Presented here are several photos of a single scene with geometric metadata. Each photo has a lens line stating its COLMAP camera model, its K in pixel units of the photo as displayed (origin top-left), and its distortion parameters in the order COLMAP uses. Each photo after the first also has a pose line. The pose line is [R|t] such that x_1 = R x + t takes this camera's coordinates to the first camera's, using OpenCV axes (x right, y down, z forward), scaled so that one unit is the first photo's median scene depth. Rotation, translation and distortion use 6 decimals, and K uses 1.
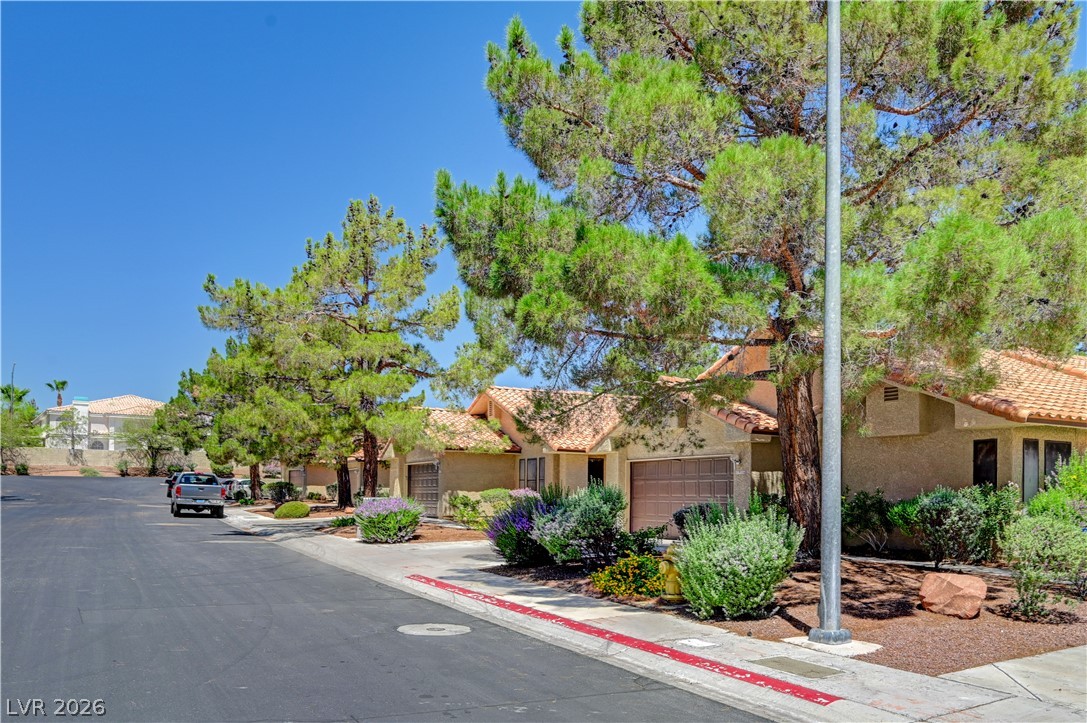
lens RADIAL K [[776.5, 0, 551.0], [0, 776.5, 359.4], [0, 0, 1]] dist [-0.003187, 0.003521]
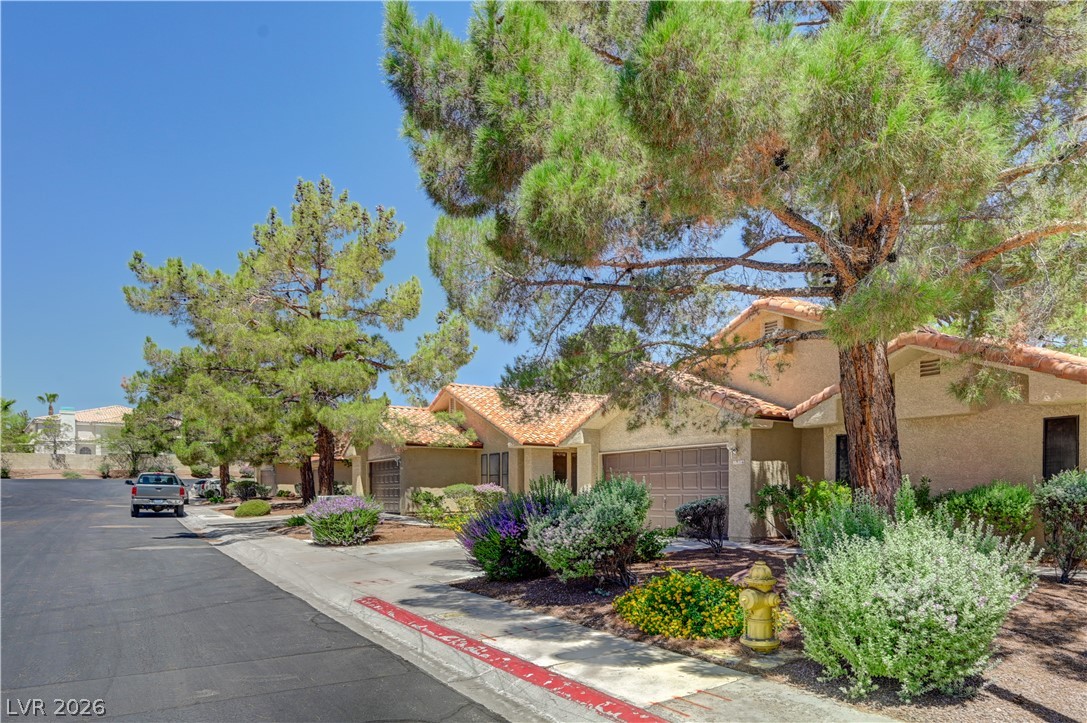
lens RADIAL K [[626.8, 0, 550.1], [0, 626.8, 417.8], [0, 0, 1]] dist [0.002007, -0.002388]
pose [[0.995936, -0.005673, 0.089886, -0.035307], [0.000194, 0.998147, 0.060851, 0.044022], [-0.090064, -0.060586, 0.994091, 0.263190]]
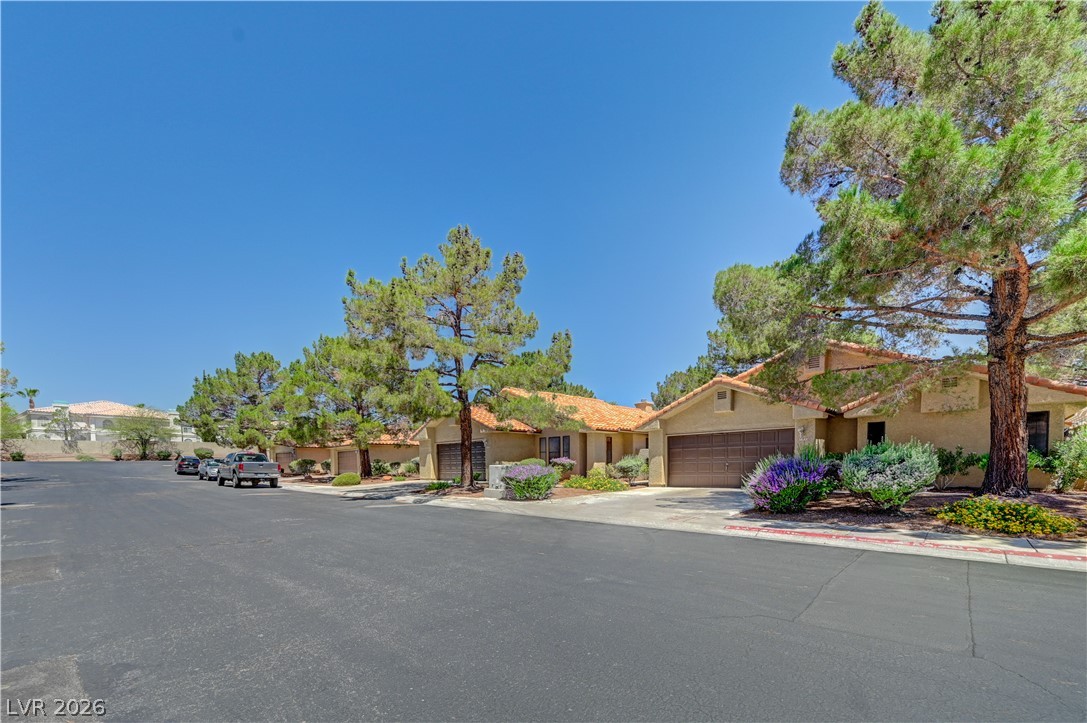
lens RADIAL K [[433.1, 0, 522.4], [0, 433.1, 434.5], [0, 0, 1]] dist [0.000660, -0.000072]
pose [[0.950704, -0.001368, 0.310098, -0.445412], [-0.028642, 0.995328, 0.092200, 0.068955], [-0.308776, -0.096537, 0.946223, 0.359066]]
